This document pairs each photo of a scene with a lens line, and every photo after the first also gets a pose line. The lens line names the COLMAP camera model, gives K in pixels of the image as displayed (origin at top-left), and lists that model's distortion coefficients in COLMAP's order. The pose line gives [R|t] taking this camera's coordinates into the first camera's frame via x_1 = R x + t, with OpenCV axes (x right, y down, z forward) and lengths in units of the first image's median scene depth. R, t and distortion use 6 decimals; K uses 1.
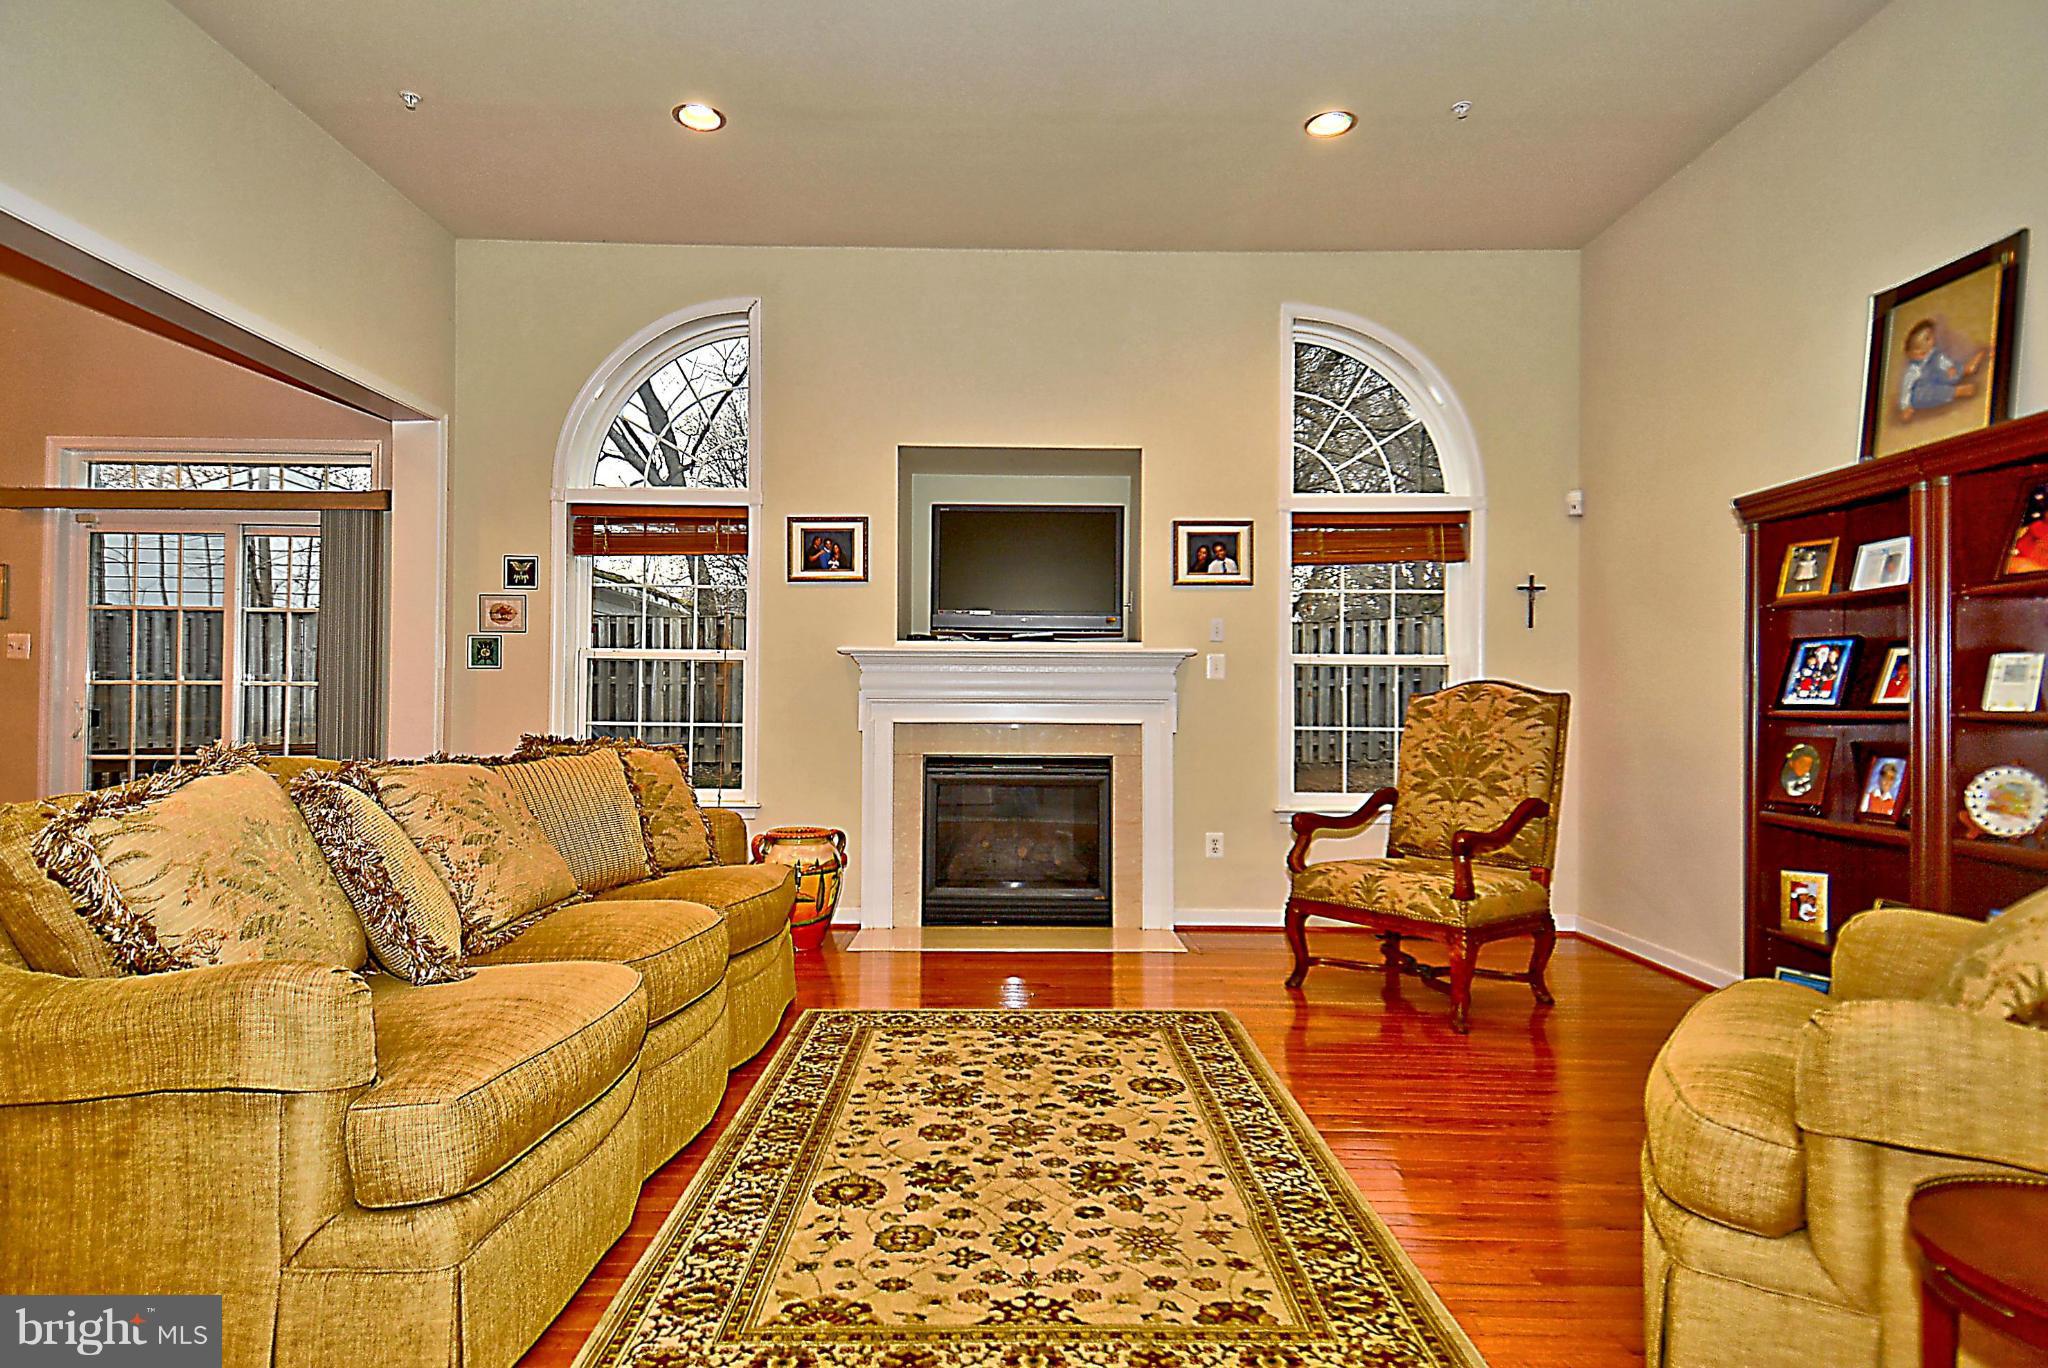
lens RADIAL K [[1225.1, 0, 938.6], [0, 1225.1, 644.7], [0, 0, 1]] dist [0.124739, -0.000083]
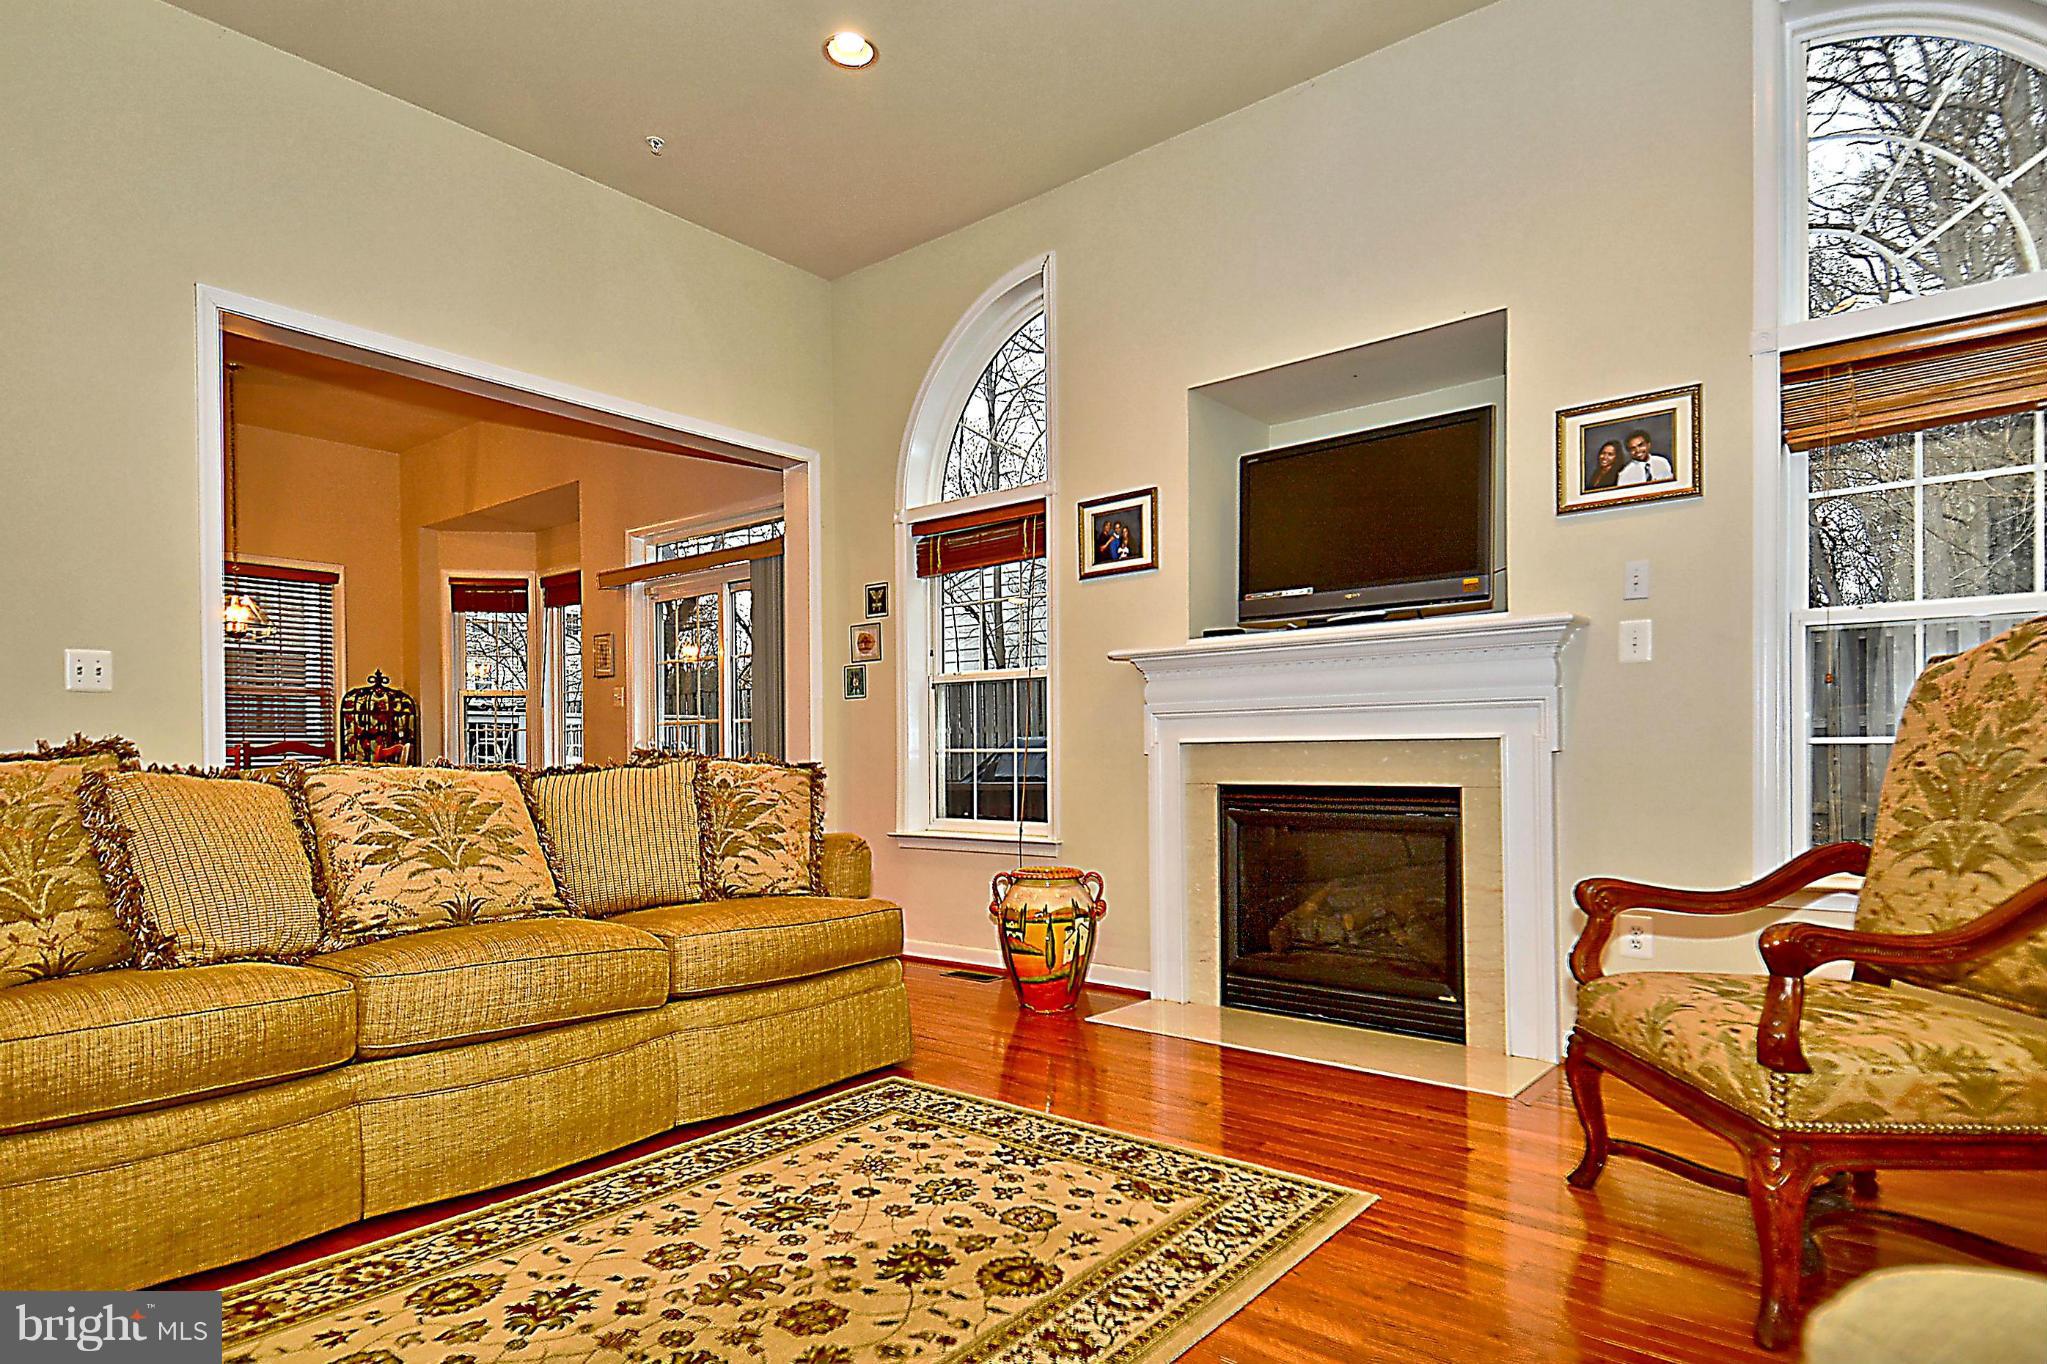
lens RADIAL K [[1179.2, 0, 974.2], [0, 1179.2, 731.7], [0, 0, 1]] dist [0.055598, -0.002080]
pose [[0.756223, -0.023241, -0.653902, 0.362166], [0.036650, 0.999305, 0.006867, 0.046346], [0.653287, -0.029159, 0.756549, 0.344581]]
